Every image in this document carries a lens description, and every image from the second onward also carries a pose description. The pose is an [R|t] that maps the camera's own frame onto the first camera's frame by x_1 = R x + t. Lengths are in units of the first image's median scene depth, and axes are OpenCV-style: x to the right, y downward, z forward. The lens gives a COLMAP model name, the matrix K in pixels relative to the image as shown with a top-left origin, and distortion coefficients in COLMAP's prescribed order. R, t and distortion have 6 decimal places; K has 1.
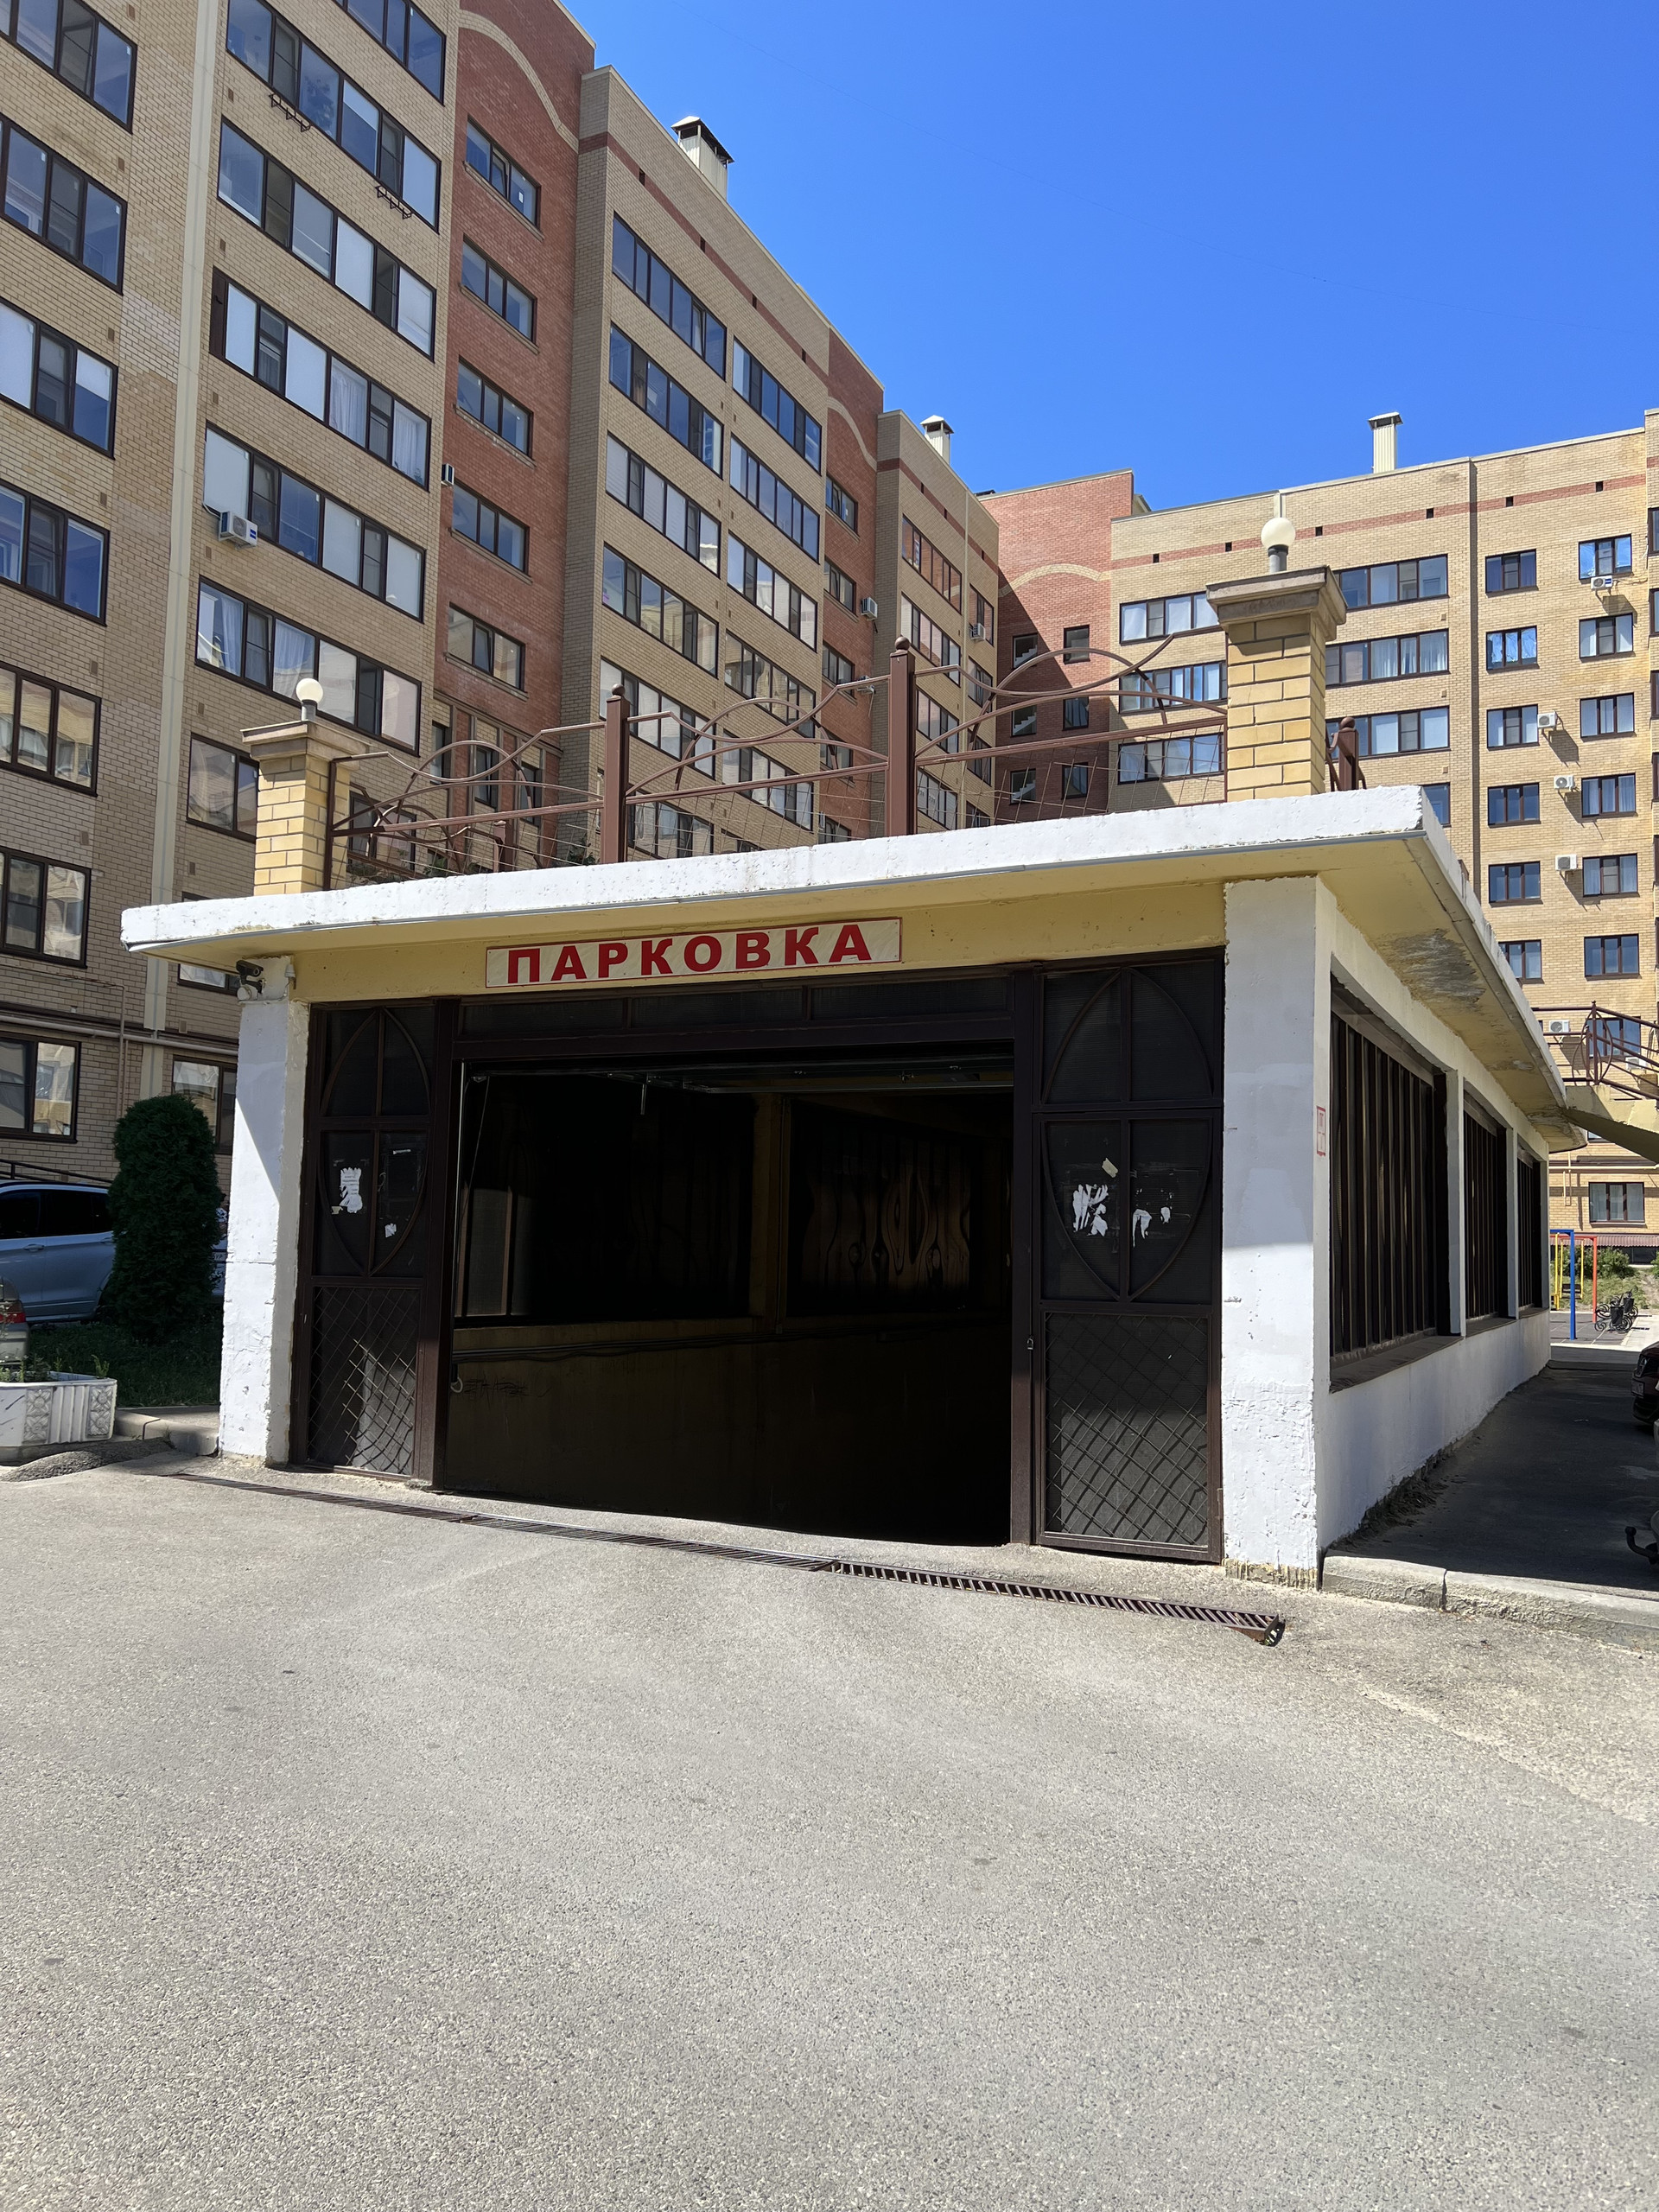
lens RADIAL K [[1664.2, 0, 840.6], [0, 1664.2, 1114.9], [0, 0, 1]] dist [0.040536, -0.049849]
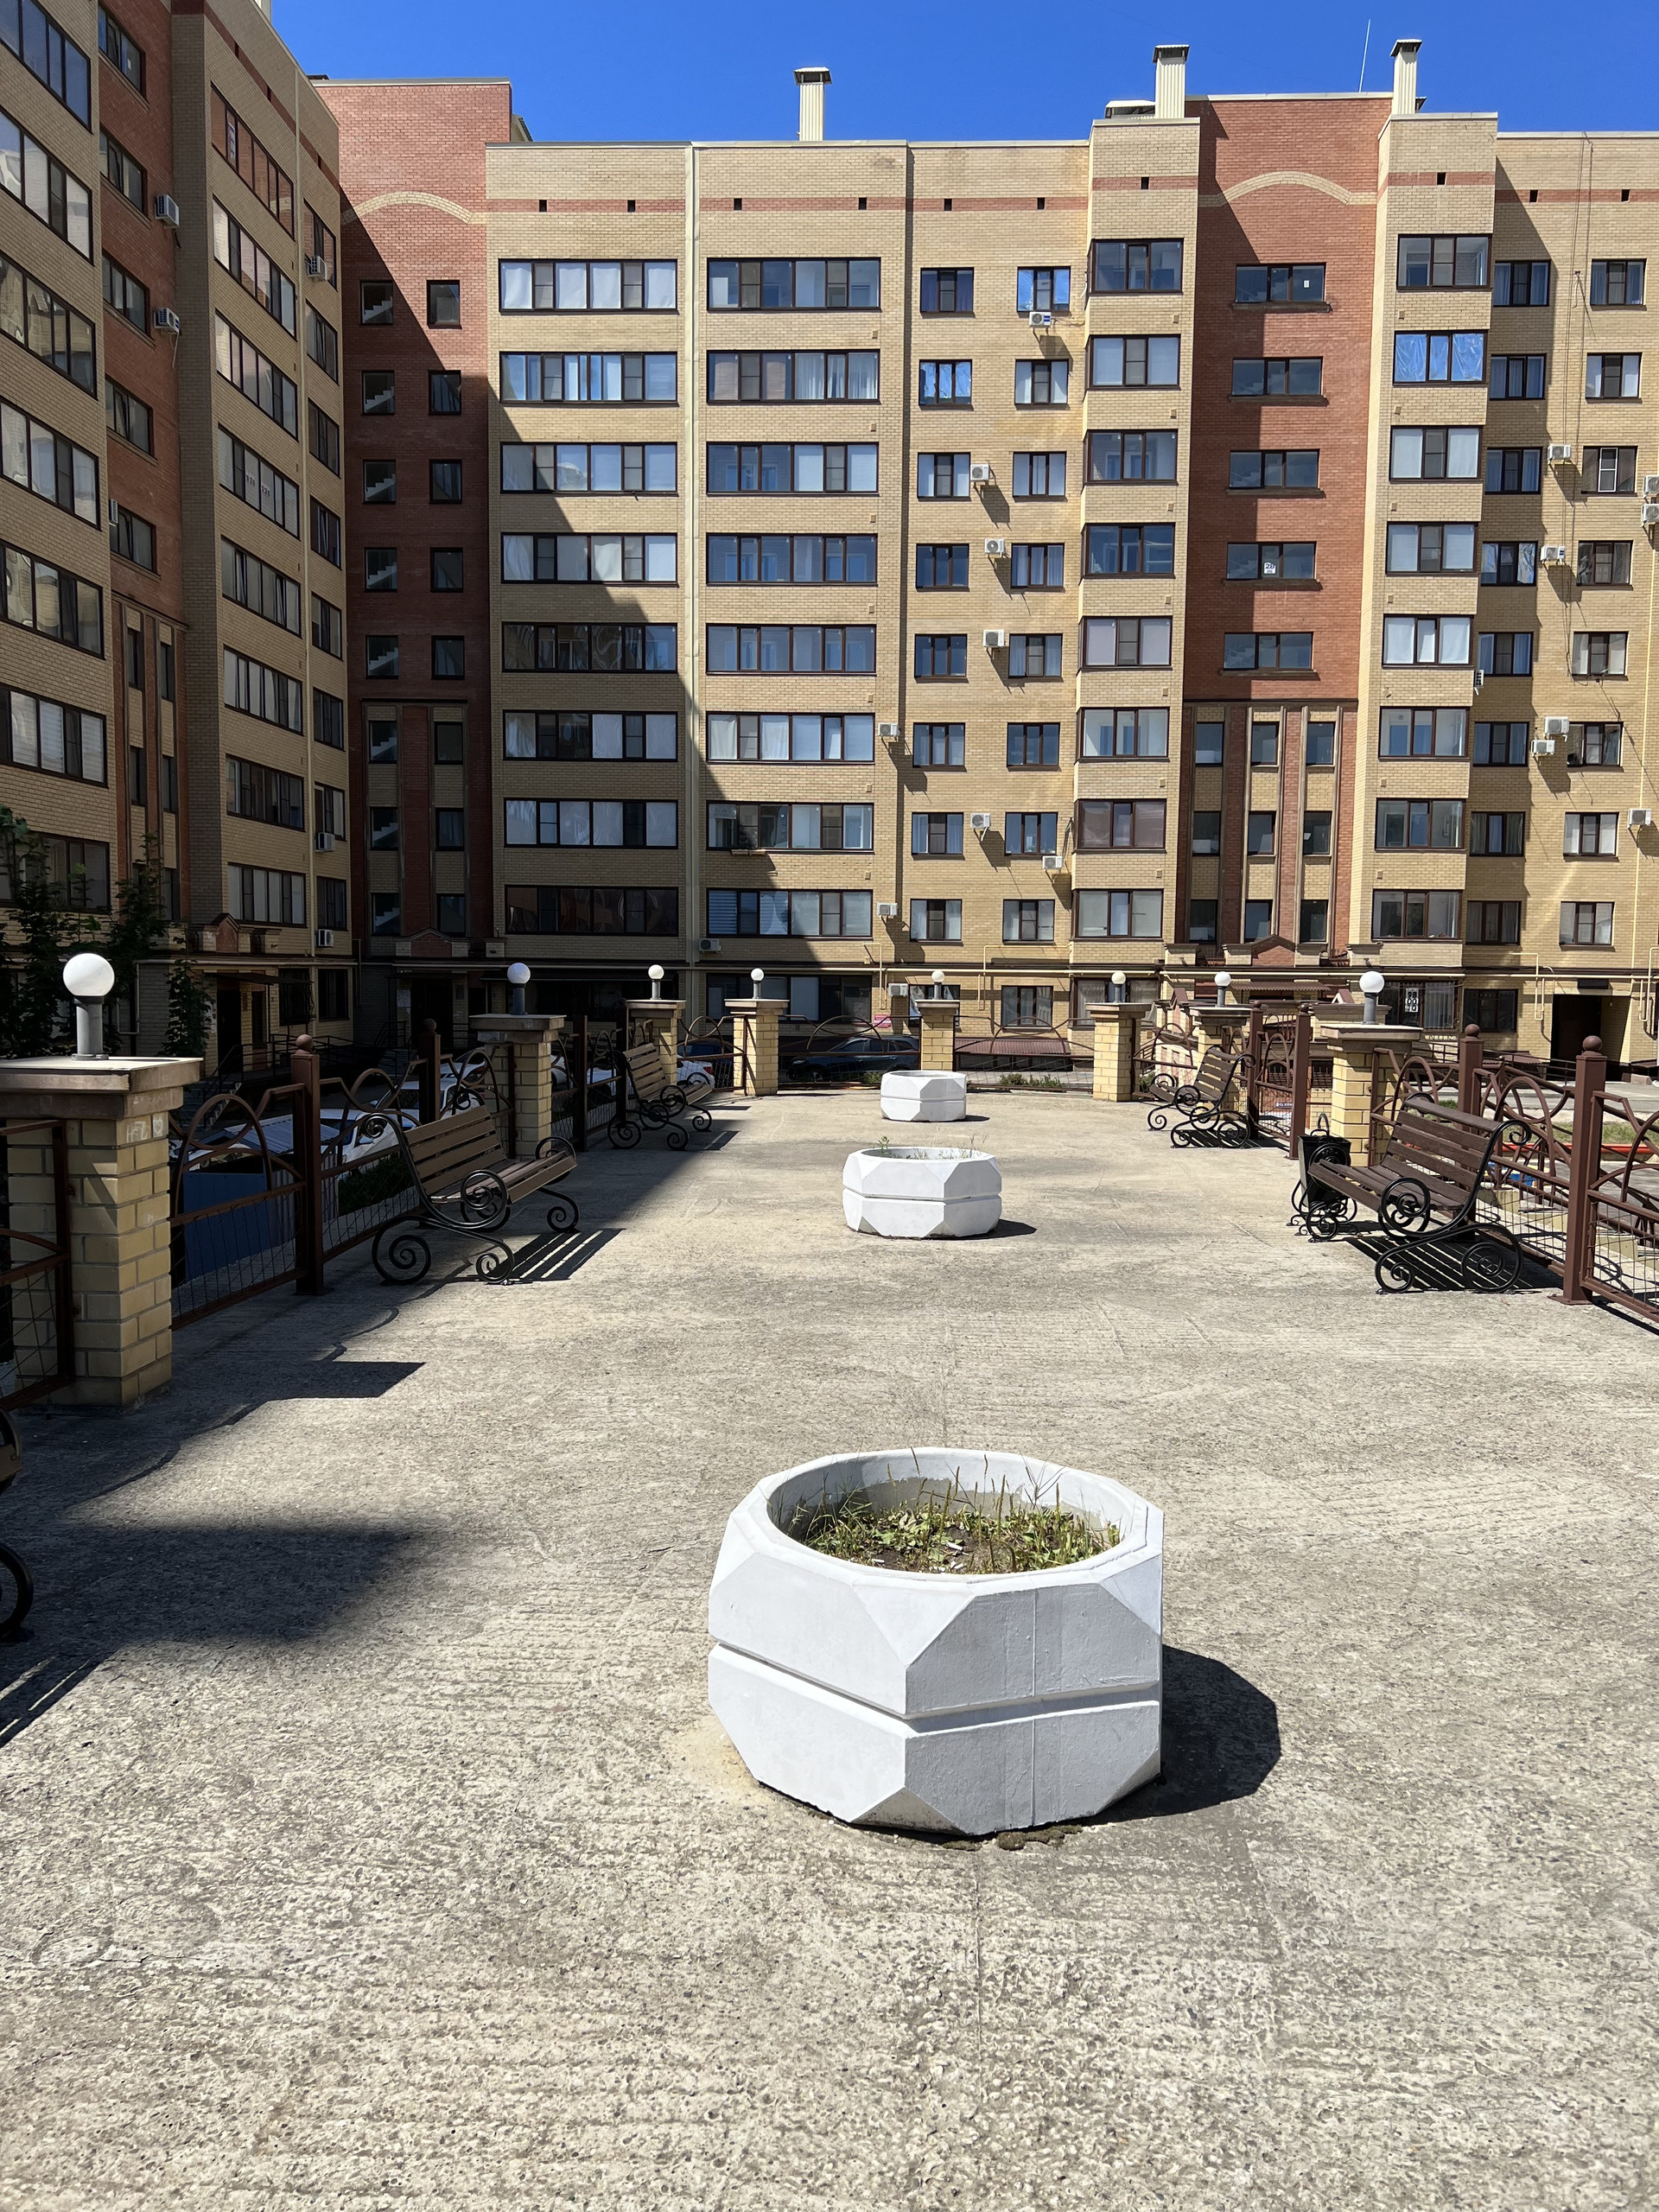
lens RADIAL K [[1664.2, 0, 840.6], [0, 1664.2, 1114.9], [0, 0, 1]] dist [0.040536, -0.049849]
pose [[0.922773, -0.041090, 0.383147, -0.008144], [-0.025467, 0.985622, 0.167037, -0.041940], [-0.384501, -0.163895, 0.908459, 0.148149]]
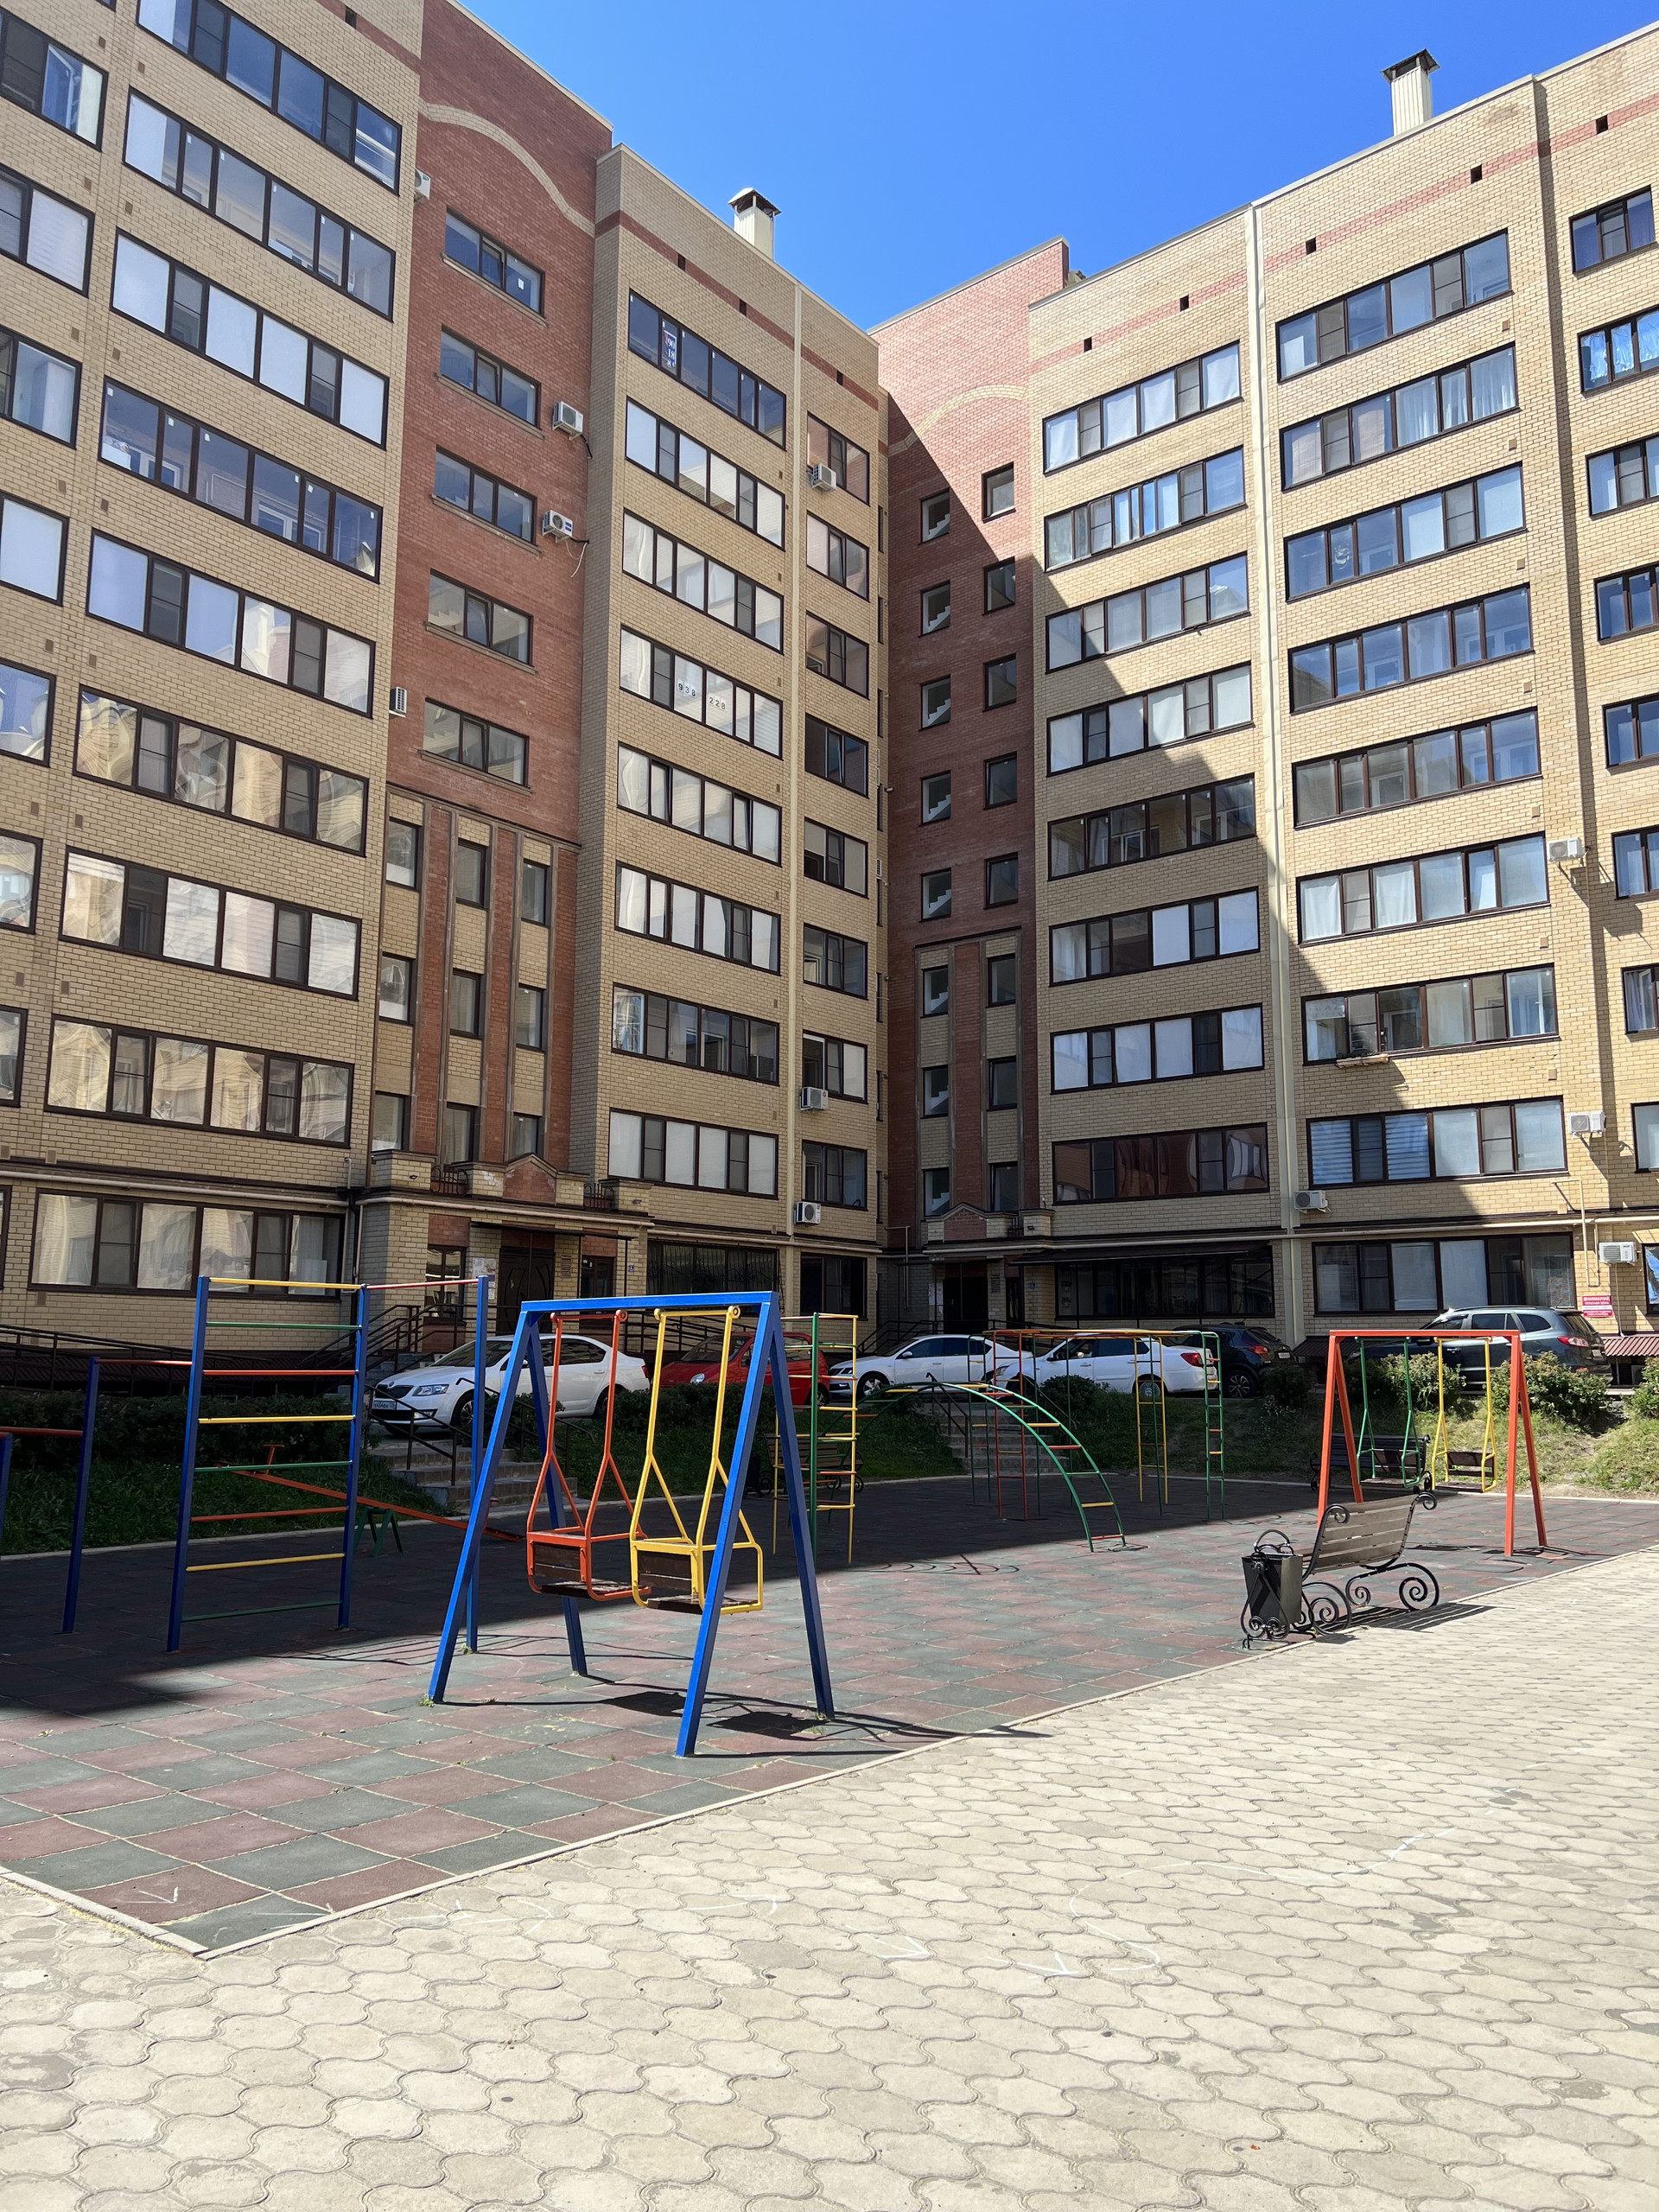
lens RADIAL K [[1664.2, 0, 840.6], [0, 1664.2, 1114.9], [0, 0, 1]] dist [0.040536, -0.049849]
pose [[0.970189, -0.051037, -0.236914, 0.257528], [0.032326, 0.996091, -0.082202, 0.034318], [0.240184, 0.072093, 0.968047, 0.371032]]
